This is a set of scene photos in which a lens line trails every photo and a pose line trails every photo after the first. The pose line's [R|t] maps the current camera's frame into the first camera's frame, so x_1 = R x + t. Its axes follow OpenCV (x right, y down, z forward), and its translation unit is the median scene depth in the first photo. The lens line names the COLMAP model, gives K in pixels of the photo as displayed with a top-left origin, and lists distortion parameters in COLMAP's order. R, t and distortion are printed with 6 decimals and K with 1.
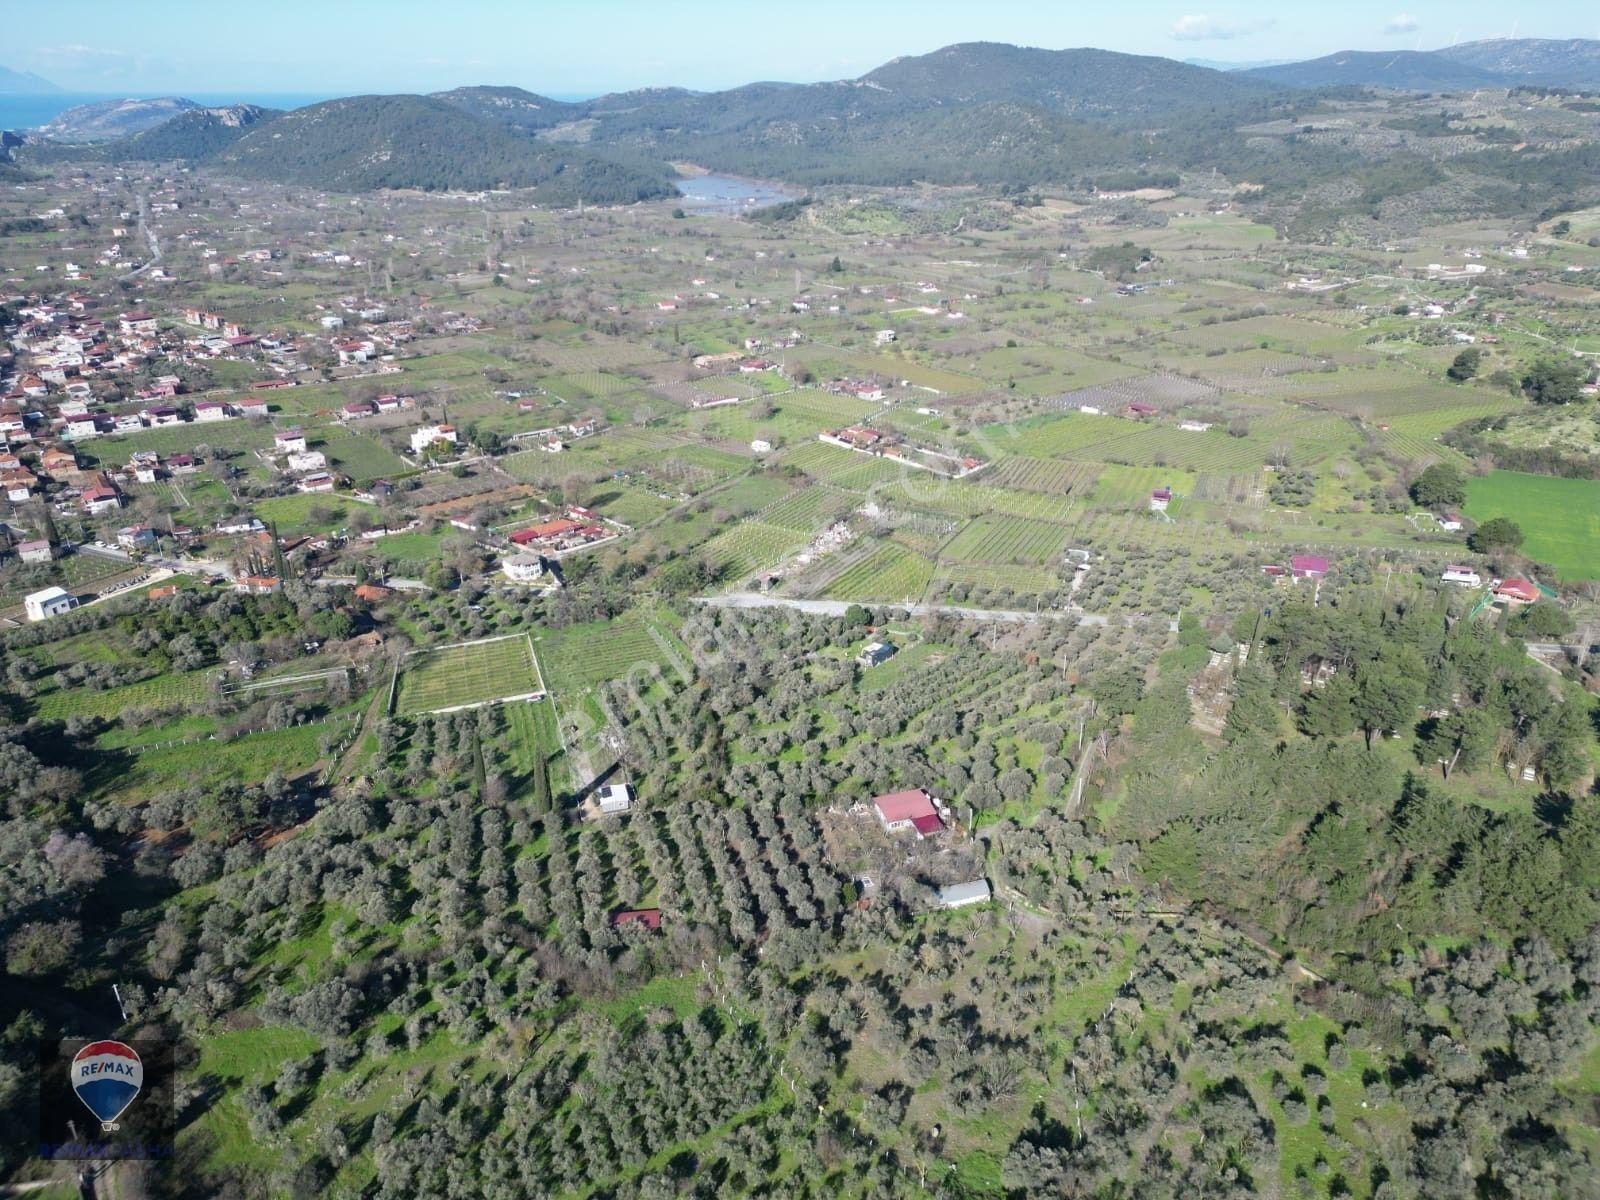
lens RADIAL K [[1139.9, 0, 817.4], [0, 1139.9, 606.5], [0, 0, 1]] dist [0.073302, -0.068881]
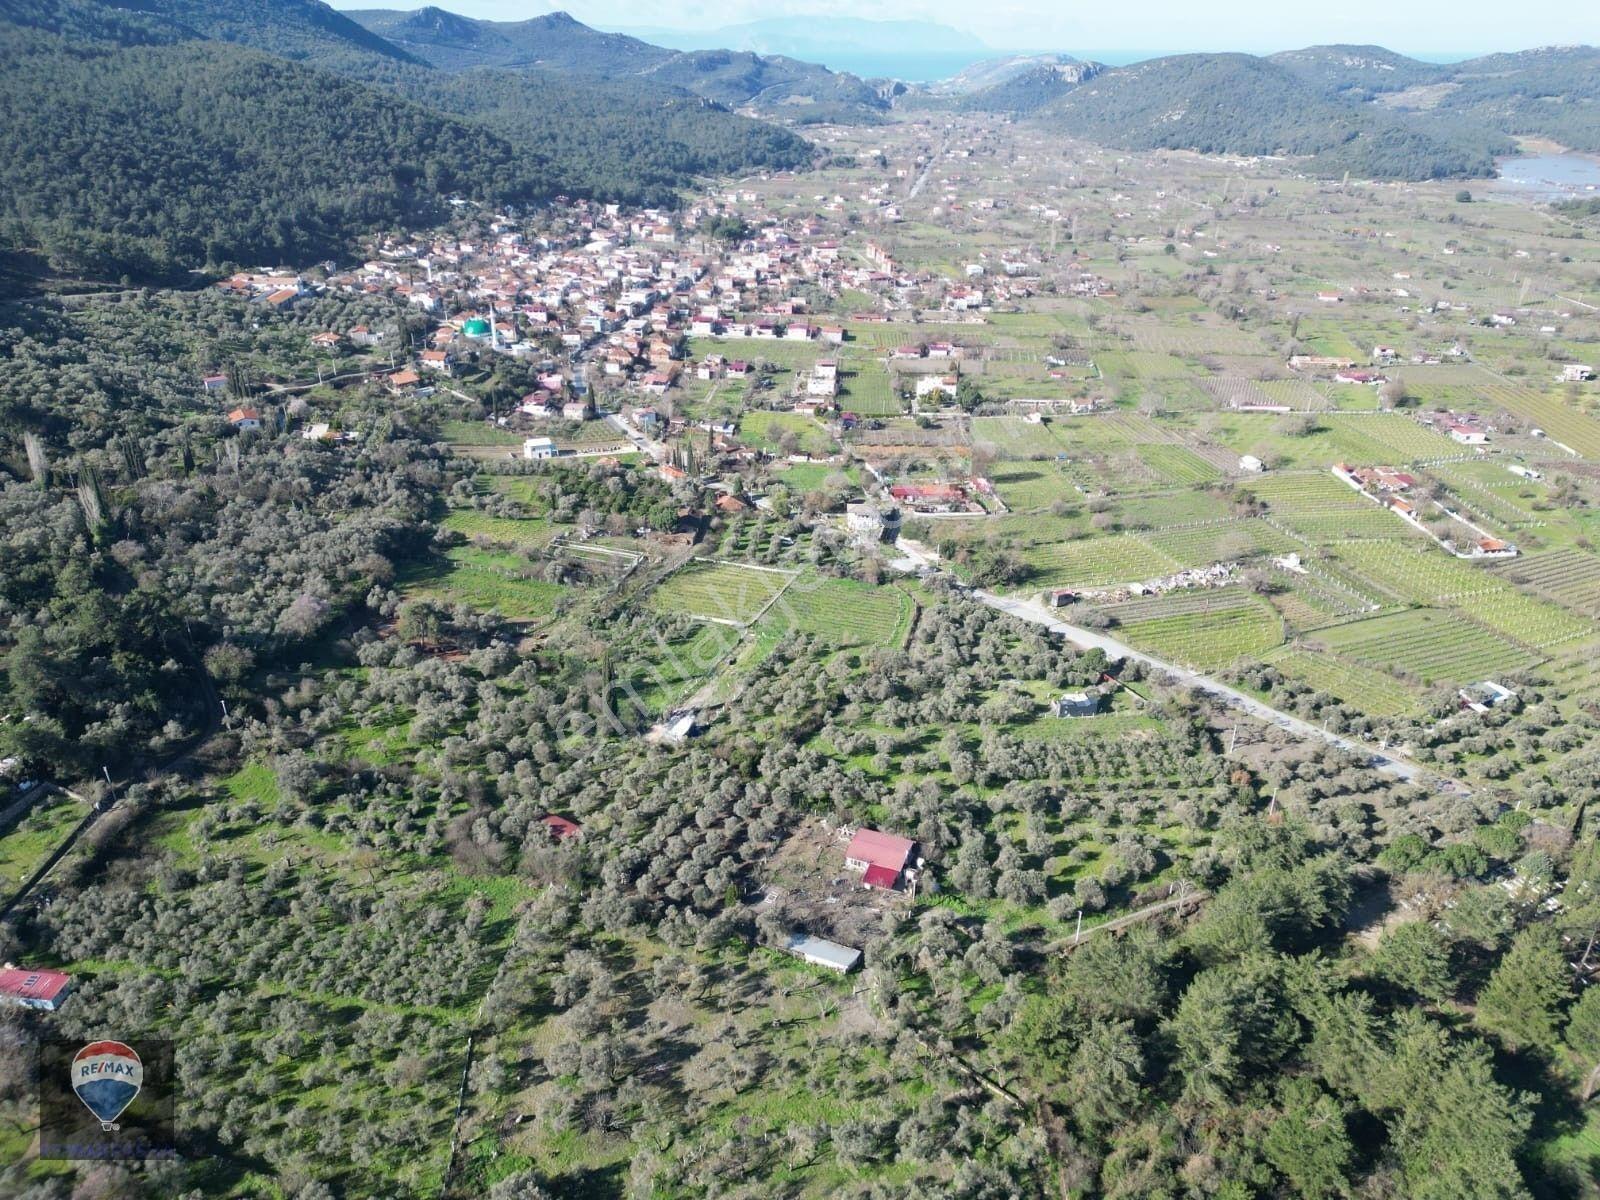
lens RADIAL K [[1139.9, 0, 789.5], [0, 1139.9, 620.3], [0, 0, 1]] dist [0.073302, -0.068881]
pose [[0.760024, 0.303502, -0.574674, 0.312818], [-0.281280, 0.950763, 0.130124, -0.061294], [0.585872, 0.062747, 0.807971, 0.139880]]
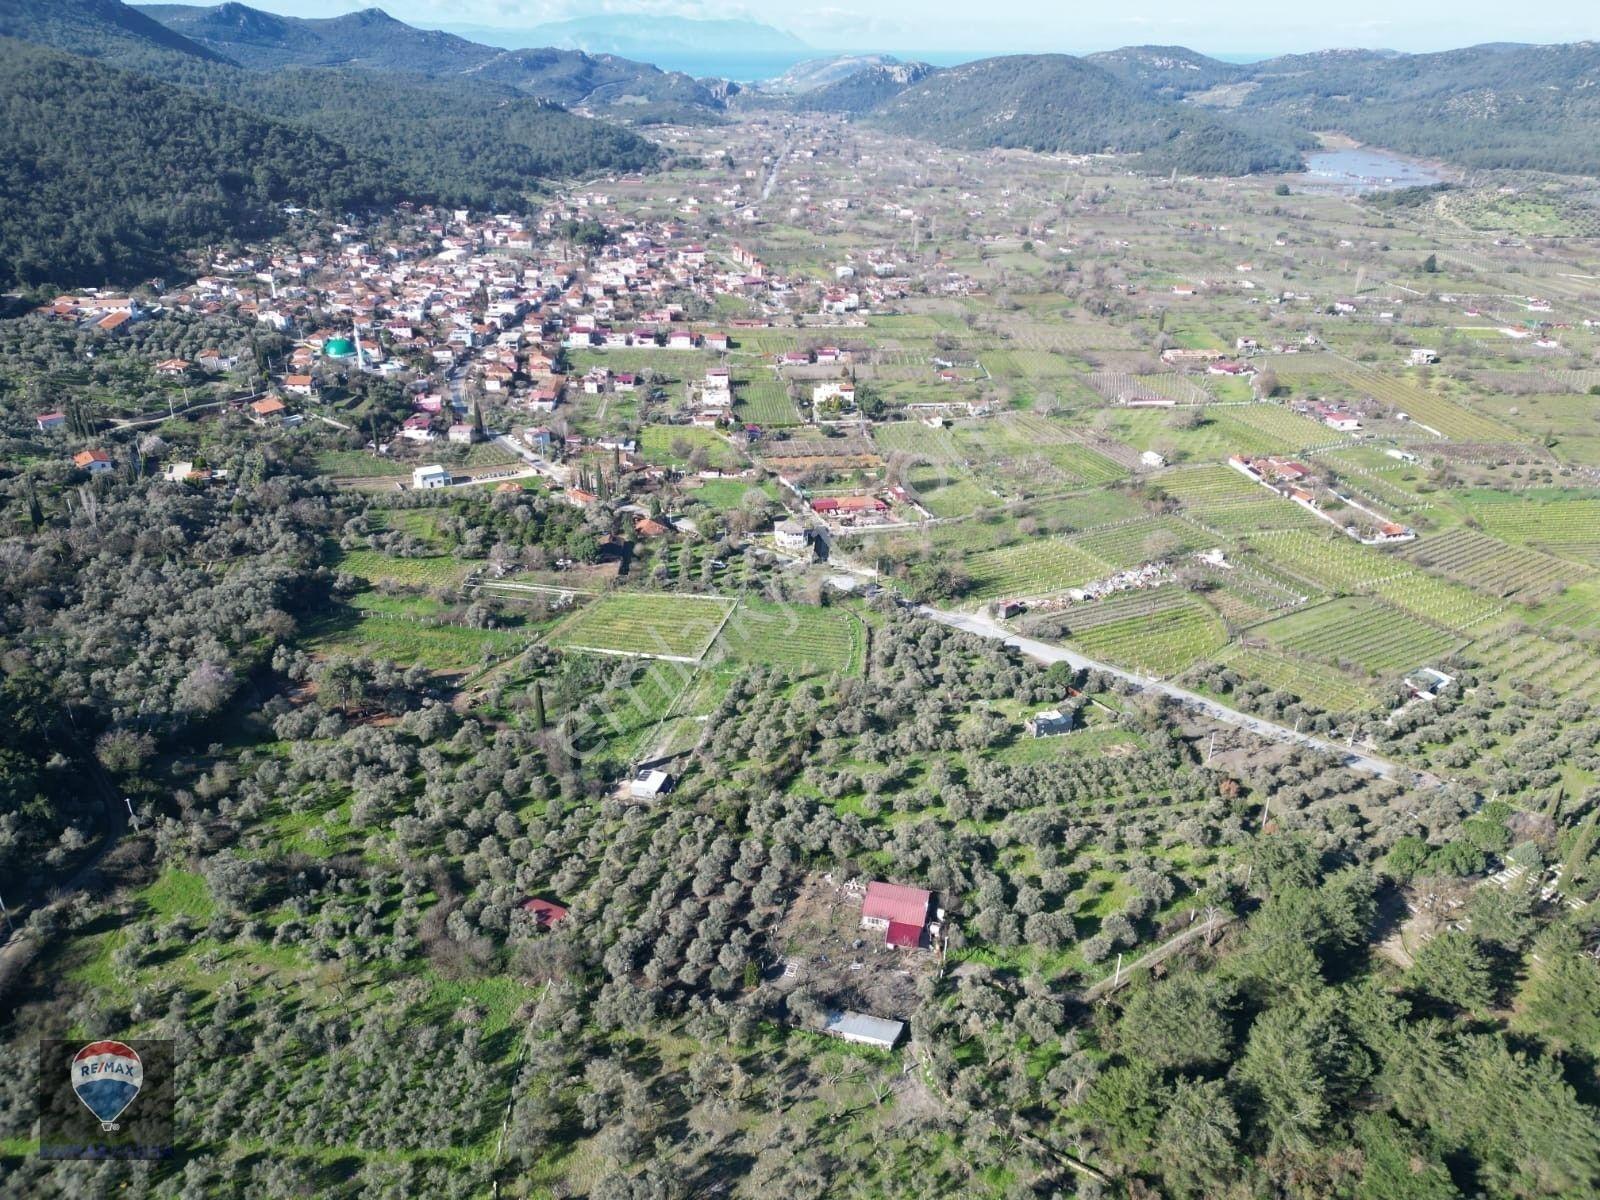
lens RADIAL K [[1139.9, 0, 795.1], [0, 1139.9, 615.0], [0, 0, 1]] dist [0.073302, -0.068881]
pose [[0.846231, 0.250774, -0.470113, 0.230511], [-0.234844, 0.967537, 0.093384, -0.060527], [0.478270, 0.031378, 0.877652, 0.136633]]
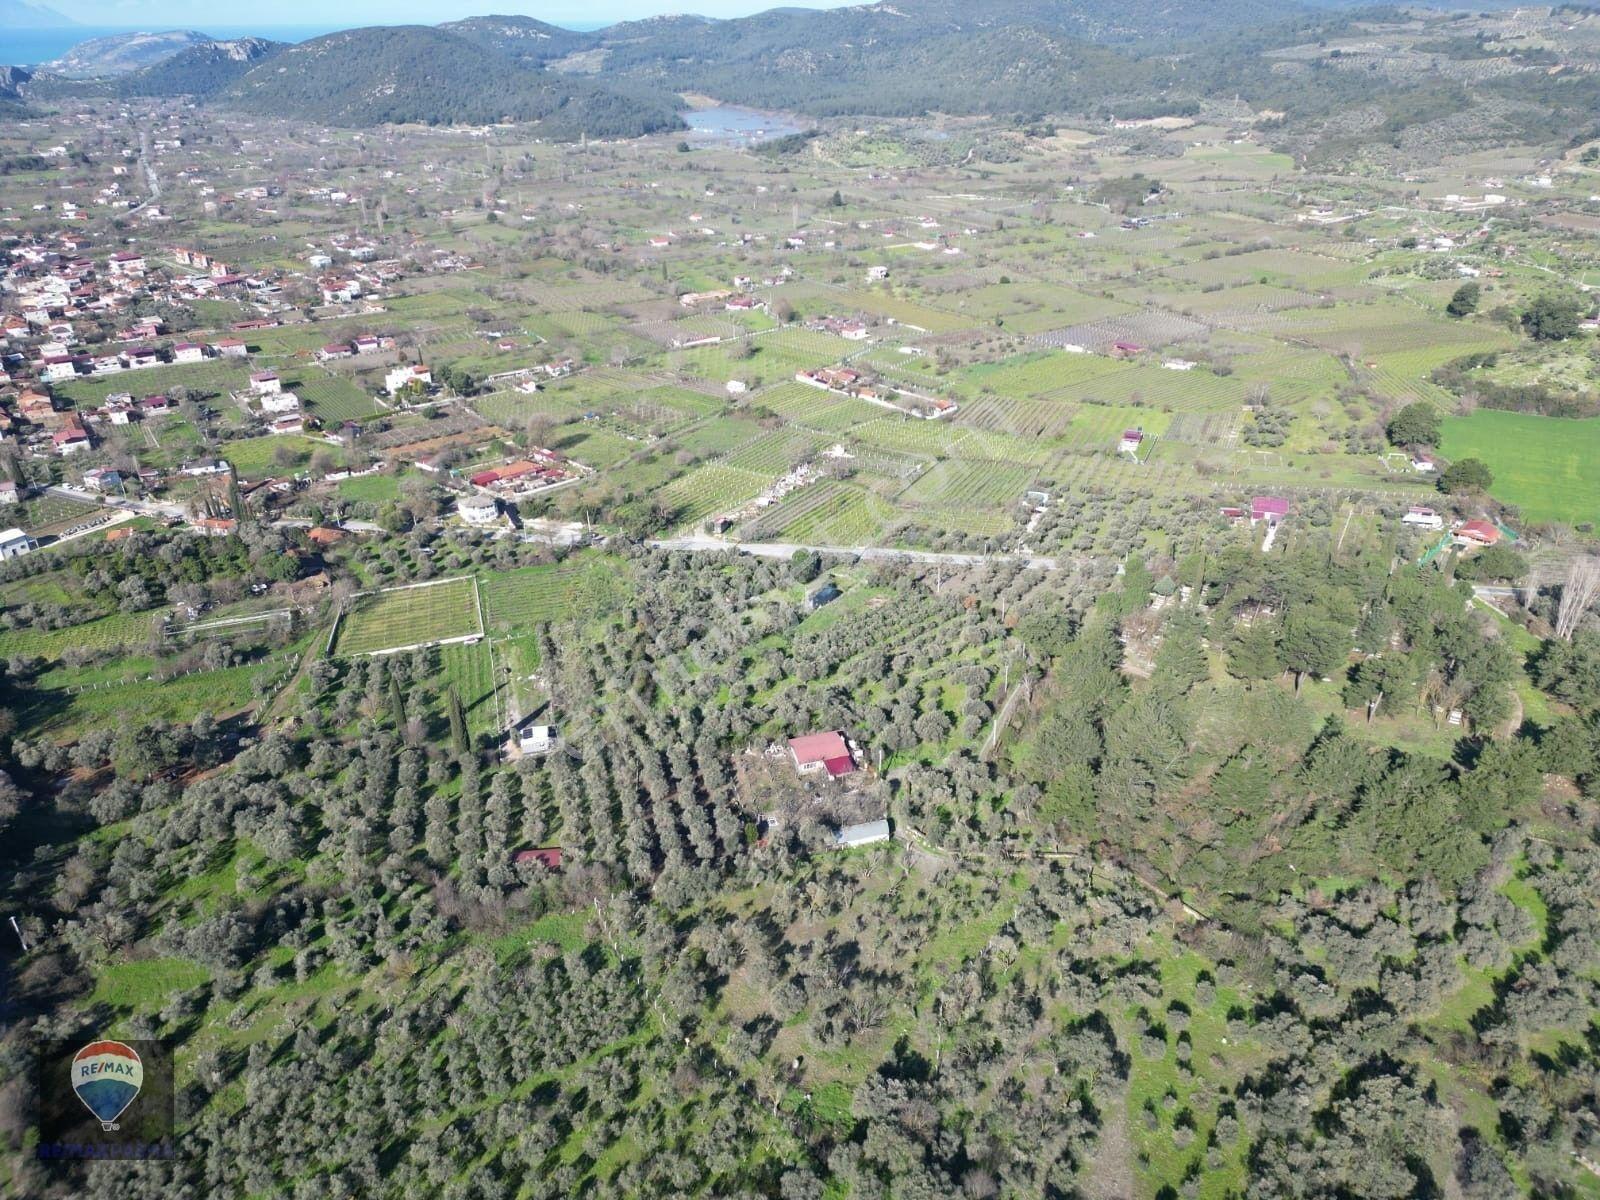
lens RADIAL K [[1139.9, 0, 820.1], [0, 1139.9, 606.5], [0, 0, 1]] dist [0.073302, -0.068881]
pose [[0.999763, 0.001394, -0.021717, 0.063954], [-0.000276, 0.998679, 0.051384, -0.001255], [0.021760, -0.051366, 0.998443, 0.000283]]
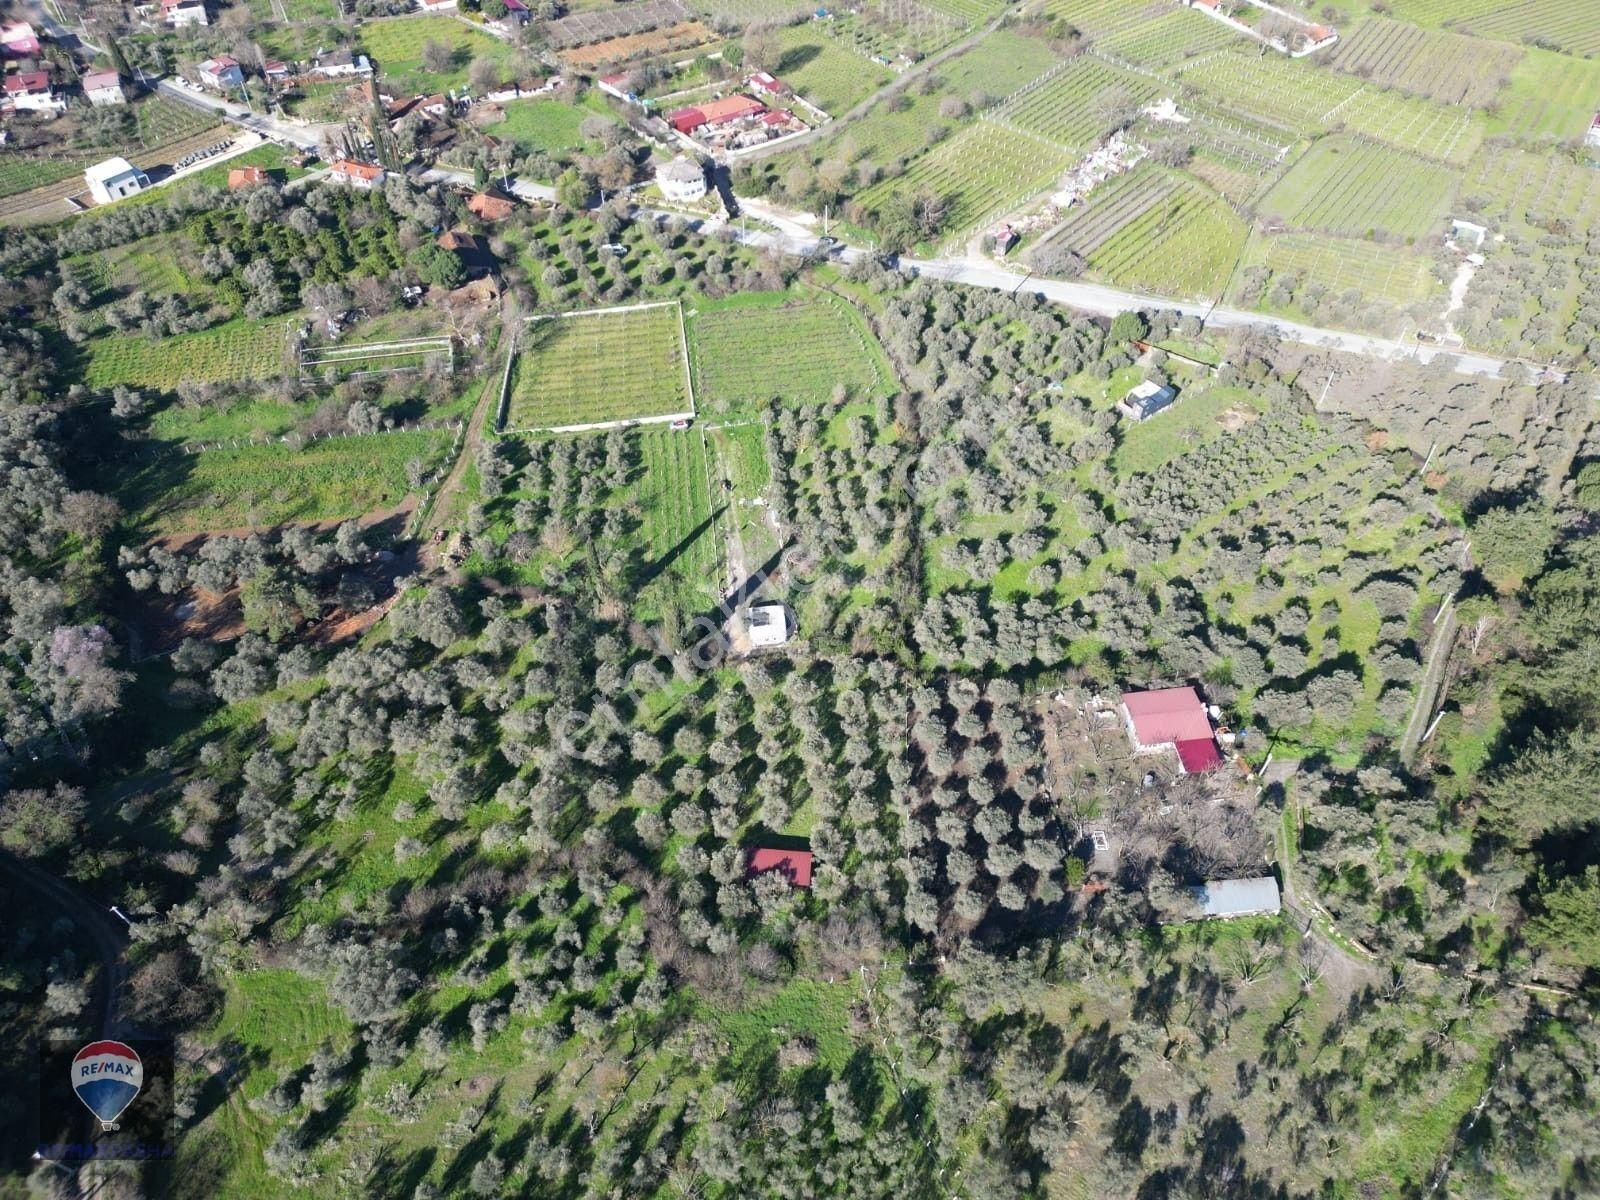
lens RADIAL K [[1139.9, 0, 801.9], [0, 1139.9, 607.5], [0, 0, 1]] dist [0.073302, -0.068881]
pose [[0.980034, 0.150554, -0.129873, -0.040218], [-0.083087, 0.903520, 0.420413, -0.106109], [0.180637, -0.401229, 0.897990, 0.225085]]
